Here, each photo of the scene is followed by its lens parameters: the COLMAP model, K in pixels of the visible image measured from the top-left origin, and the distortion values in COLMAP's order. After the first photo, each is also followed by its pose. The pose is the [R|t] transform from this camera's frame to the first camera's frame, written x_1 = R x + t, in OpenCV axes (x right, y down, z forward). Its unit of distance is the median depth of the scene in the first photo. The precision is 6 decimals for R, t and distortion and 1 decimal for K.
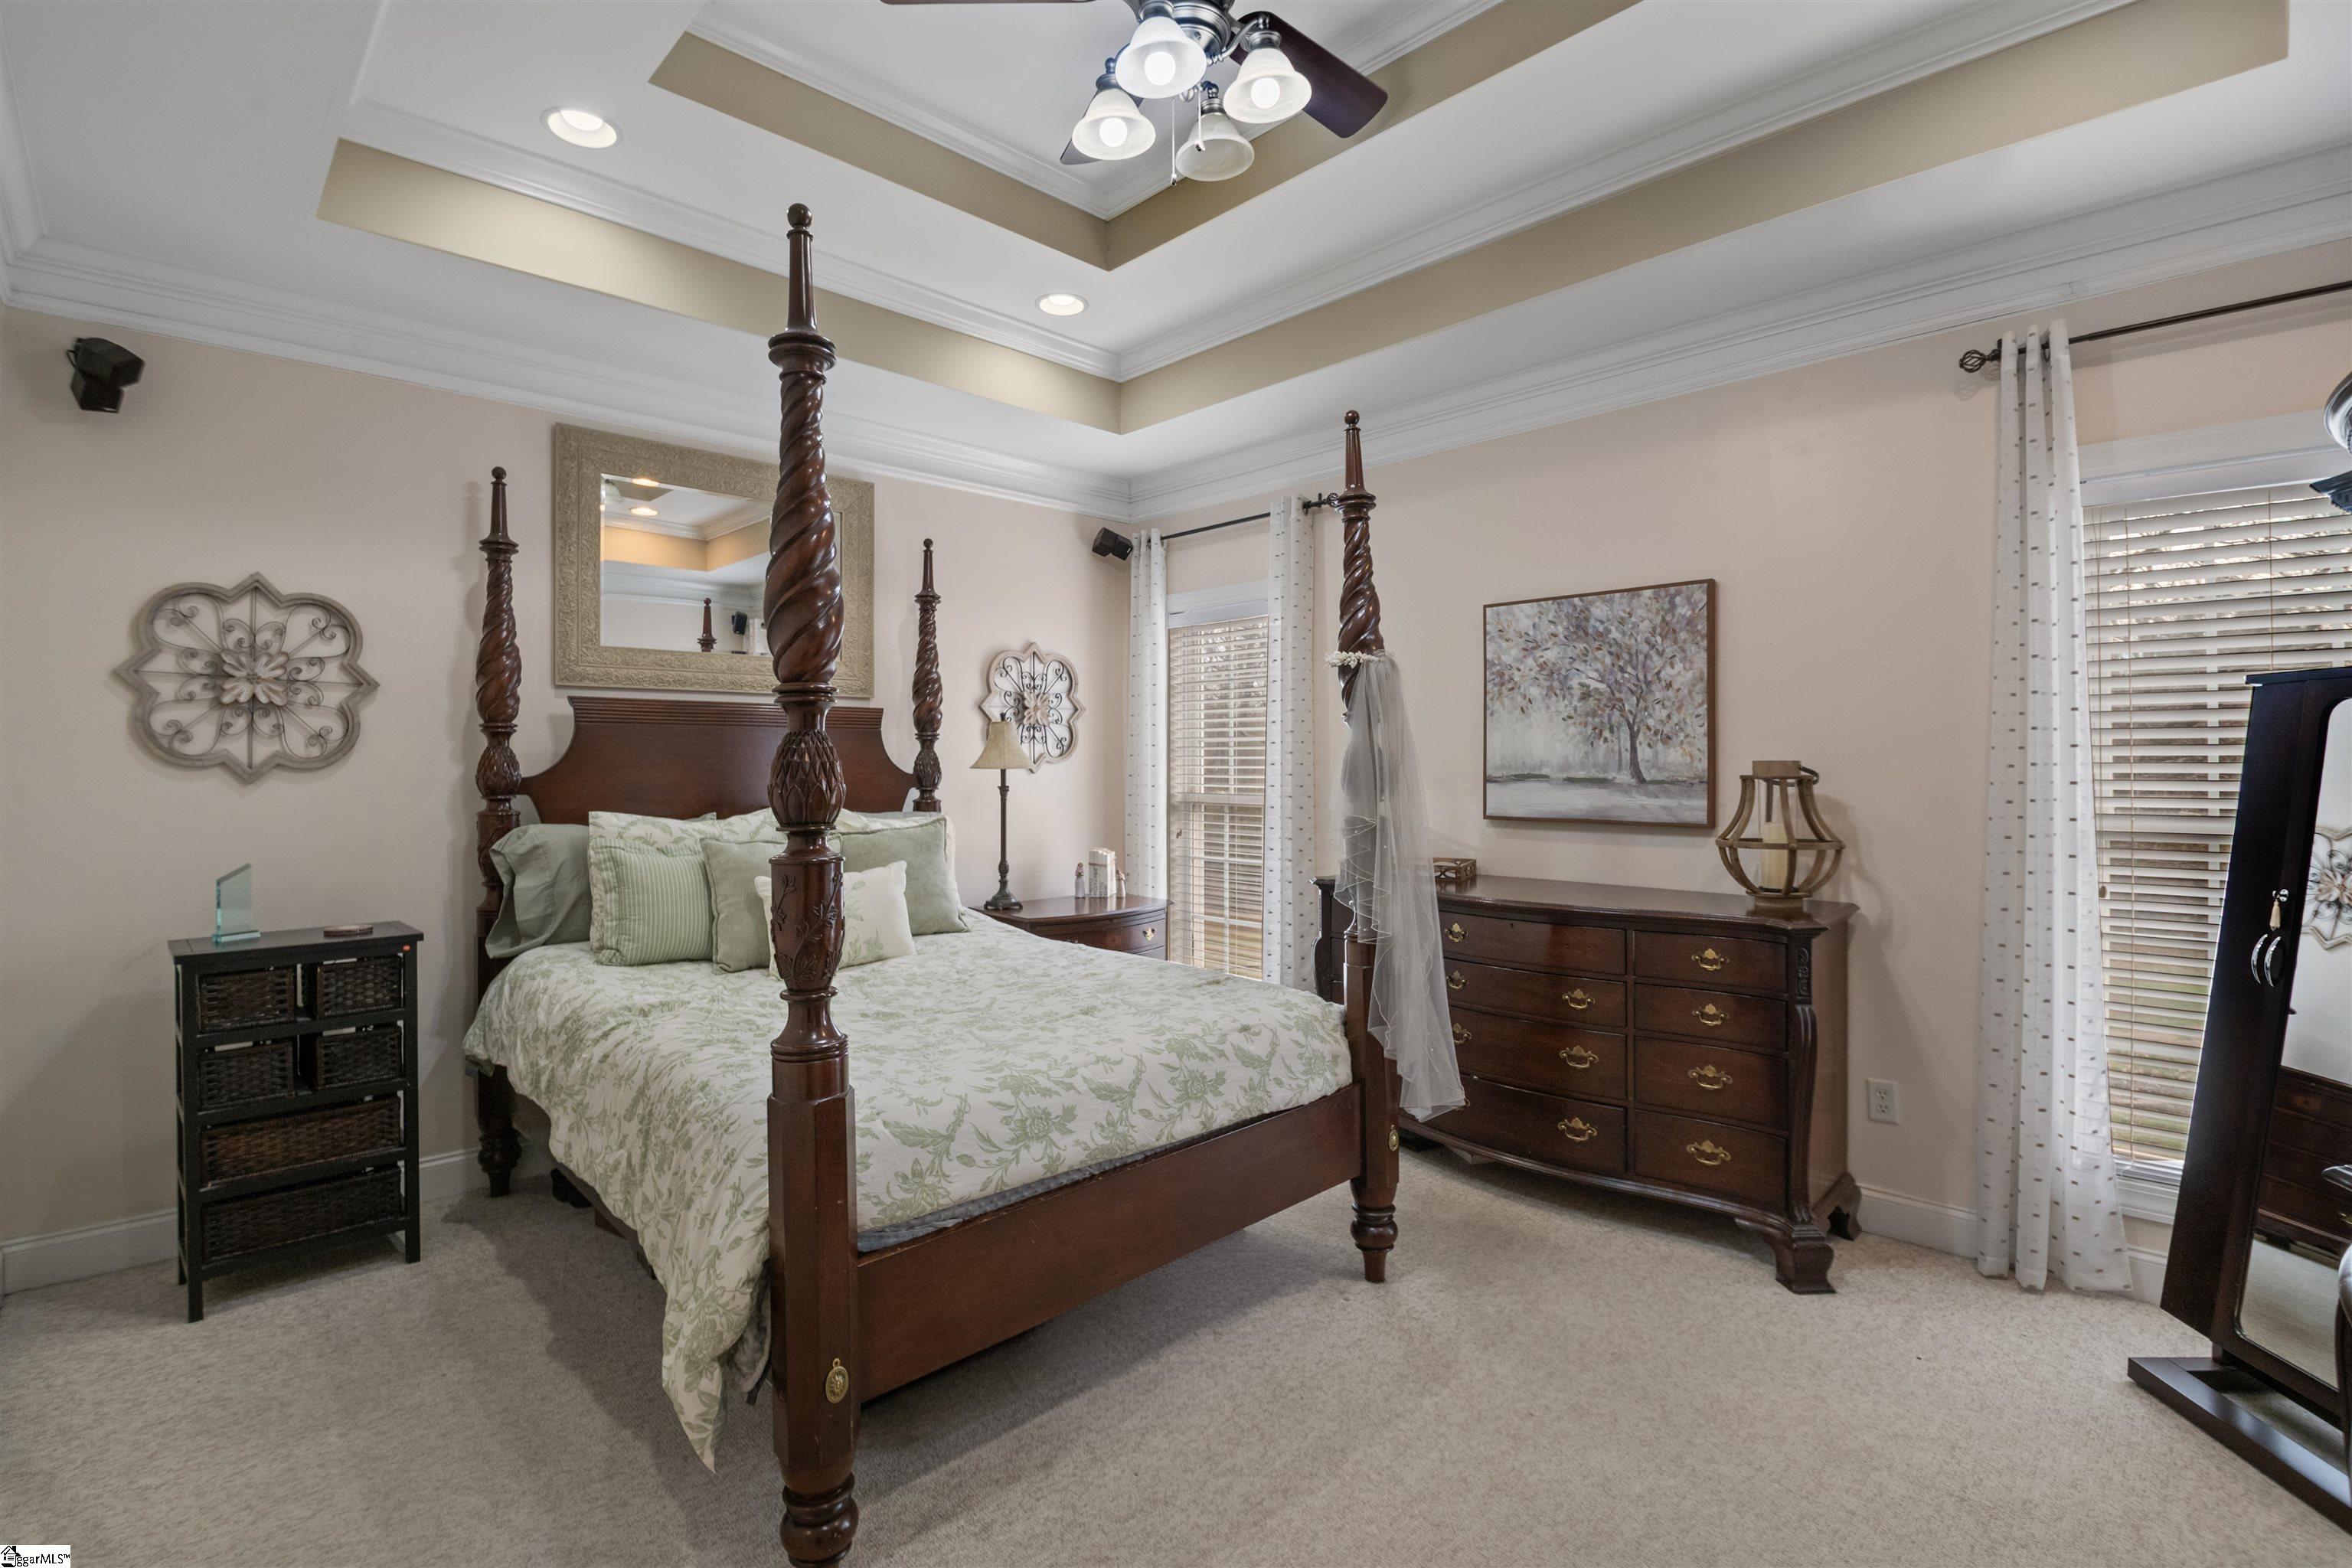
lens RADIAL K [[1072.3, 0, 1168.5], [0, 1072.3, 778.3], [0, 0, 1]] dist [-0.018099, -0.002495]
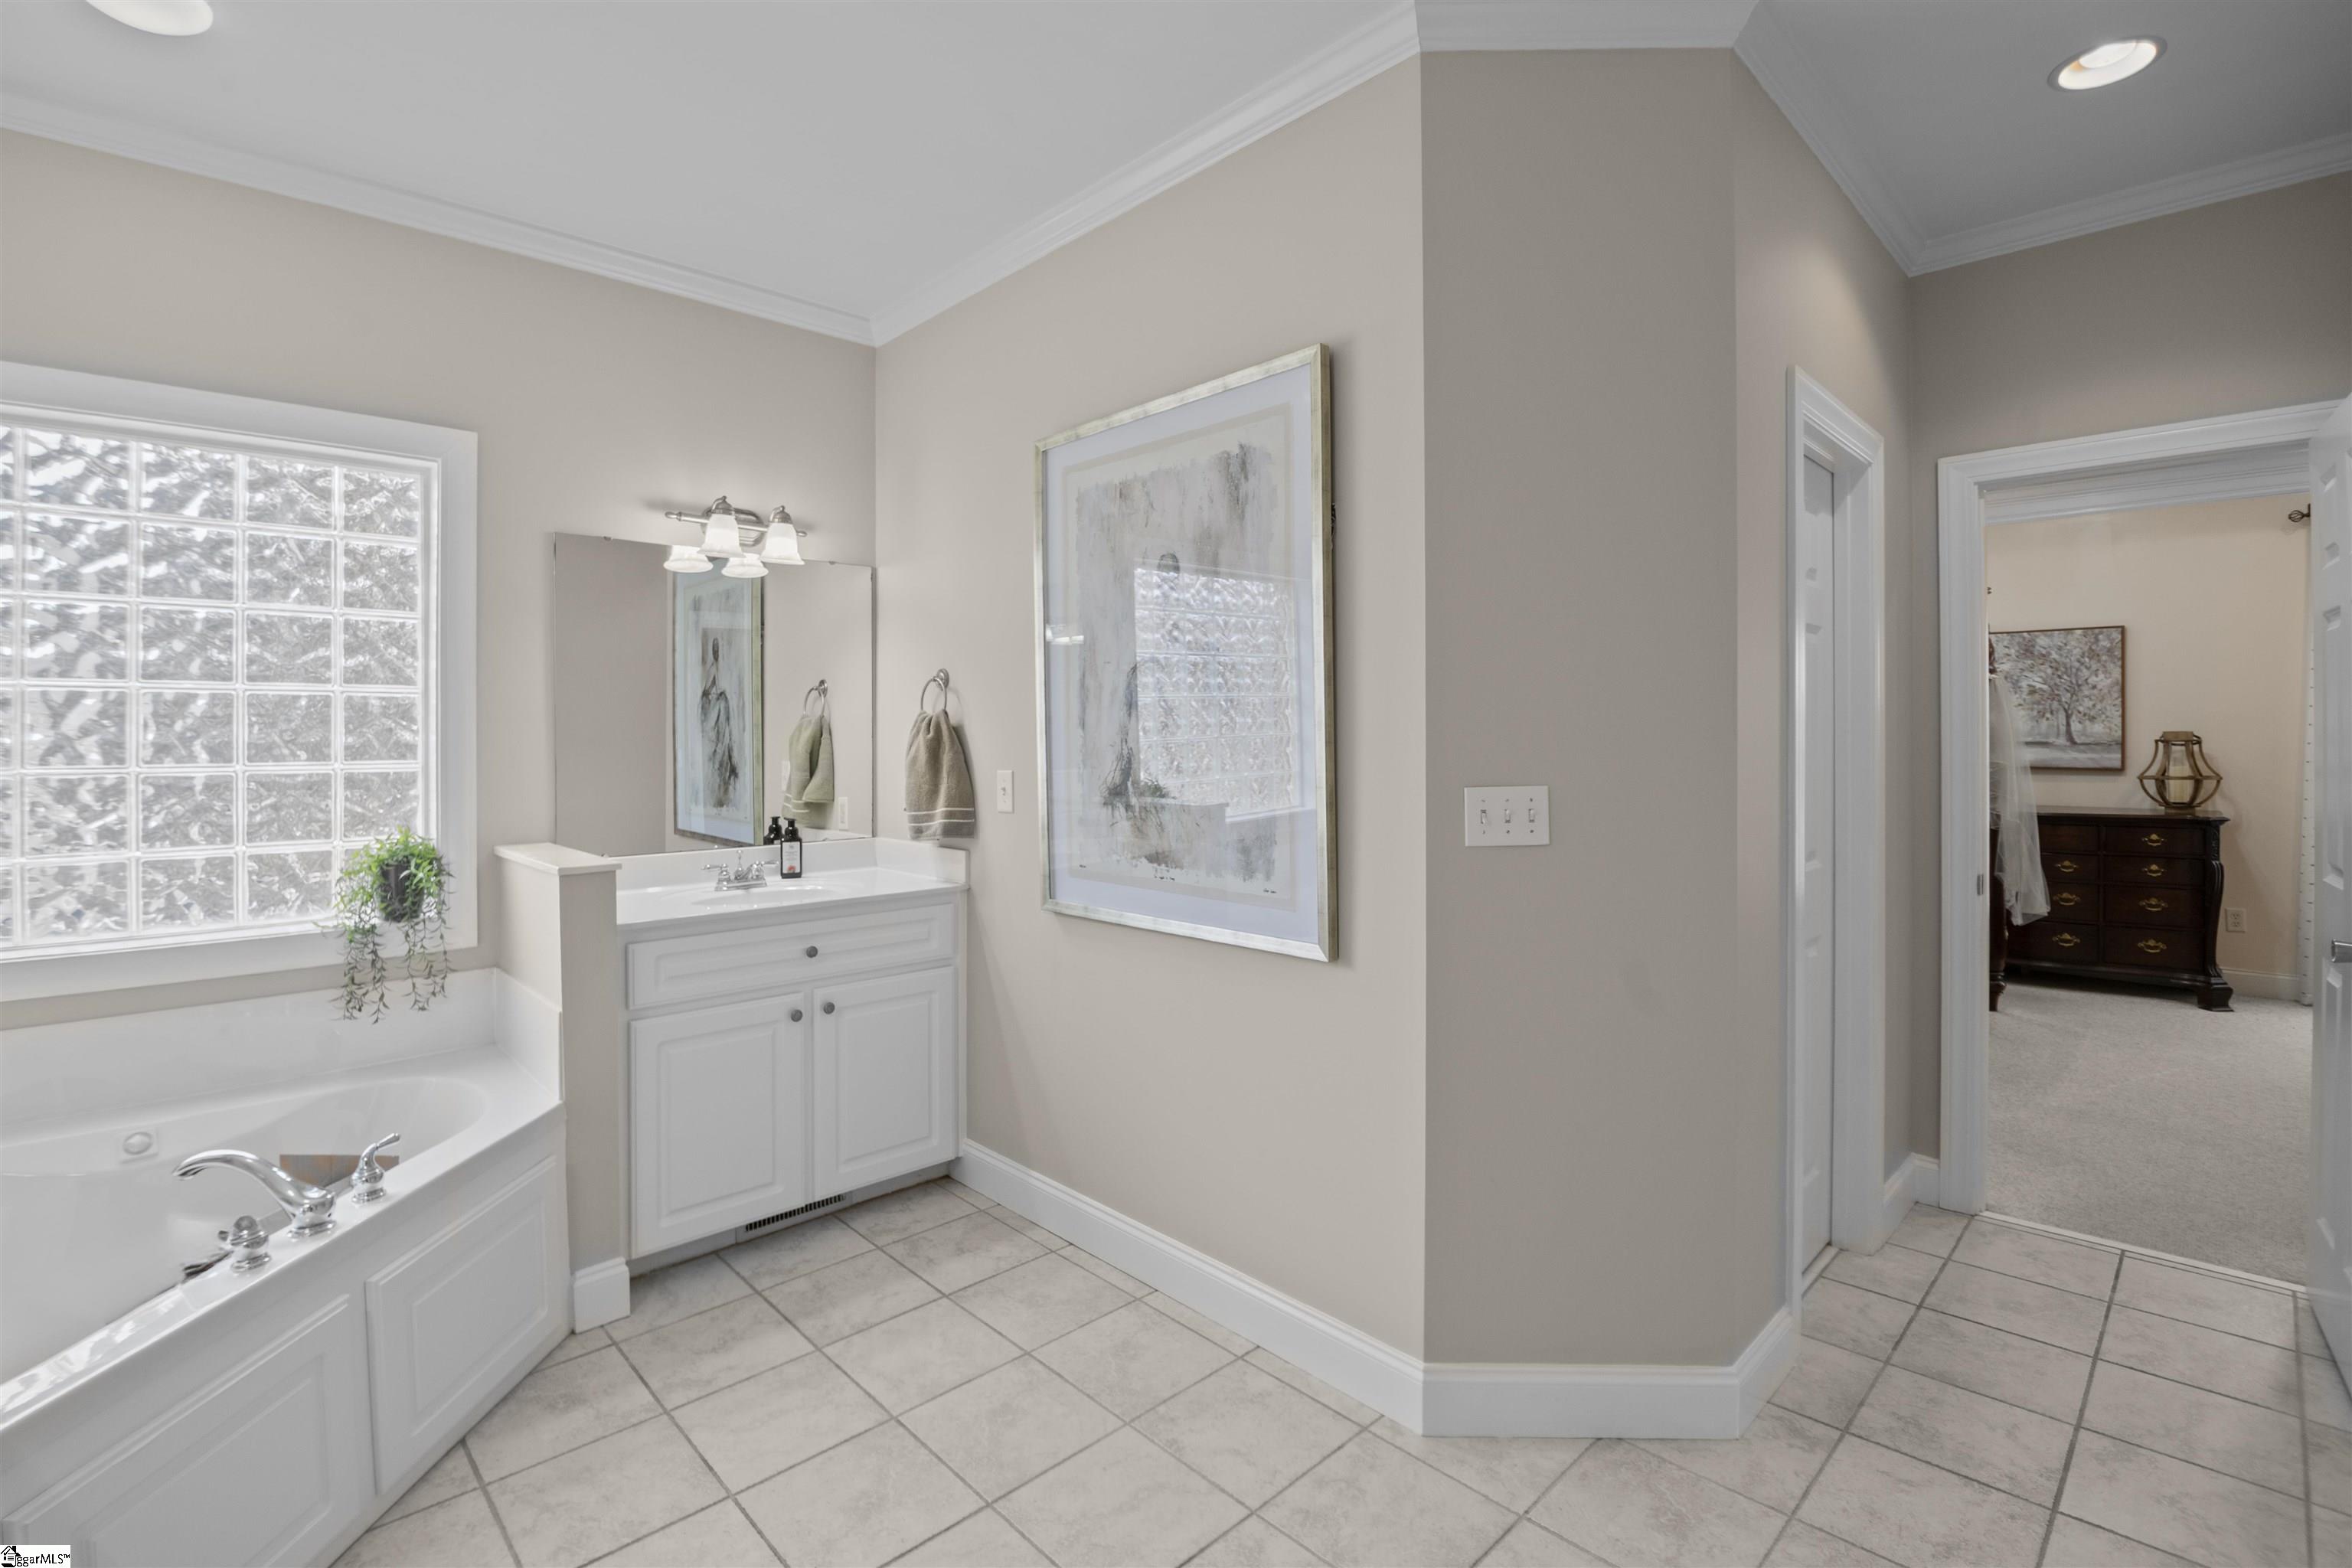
lens RADIAL K [[1072.3, 0, 1177.3], [0, 1072.3, 765.5], [0, 0, 1]] dist [-0.018099, -0.002495]
pose [[0.999643, 0.002092, 0.026635, -1.018072], [-0.002478, 0.999892, 0.014456, 0.017077], [-0.026602, -0.014517, 0.999541, -0.634434]]
